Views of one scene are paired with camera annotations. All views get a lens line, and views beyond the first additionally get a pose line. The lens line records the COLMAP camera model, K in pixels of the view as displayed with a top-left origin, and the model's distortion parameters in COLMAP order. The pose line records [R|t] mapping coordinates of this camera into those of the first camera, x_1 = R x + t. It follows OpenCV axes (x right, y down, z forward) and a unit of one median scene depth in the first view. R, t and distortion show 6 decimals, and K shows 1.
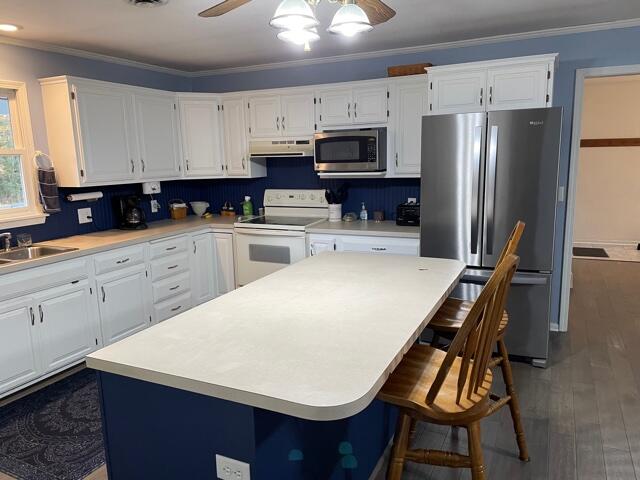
lens RADIAL K [[478.5, 0, 321.4], [0, 478.5, 242.1], [0, 0, 1]] dist [0.061110, -0.082465]
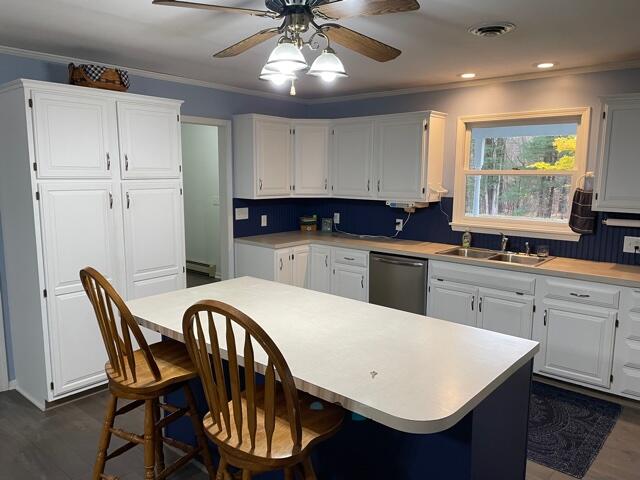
lens RADIAL K [[478.5, 0, 314.5], [0, 478.5, 240.7], [0, 0, 1]] dist [0.061110, -0.082465]
pose [[-0.275452, 0.153074, -0.949049, 0.489038], [-0.175384, 0.962670, 0.206174, -0.136145], [0.945181, 0.223239, -0.238322, 0.627038]]
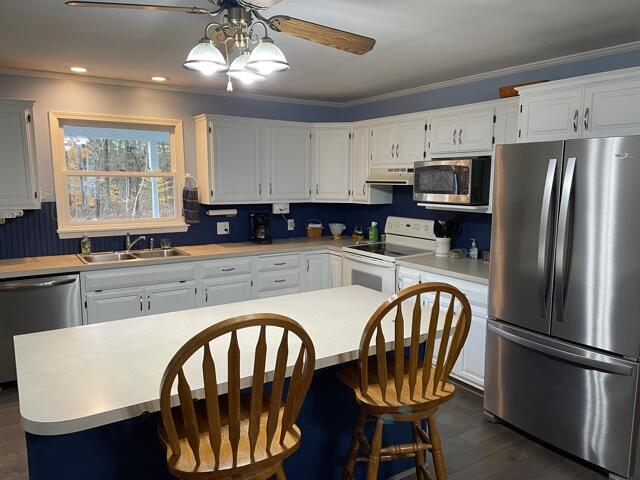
lens RADIAL K [[478.5, 0, 320.6], [0, 478.5, 242.6], [0, 0, 1]] dist [0.061110, -0.082465]
pose [[0.856291, 0.098085, -0.507096, 0.310899], [-0.117494, 0.993053, -0.006321, -0.038334], [0.502953, 0.064993, 0.861867, 0.094001]]
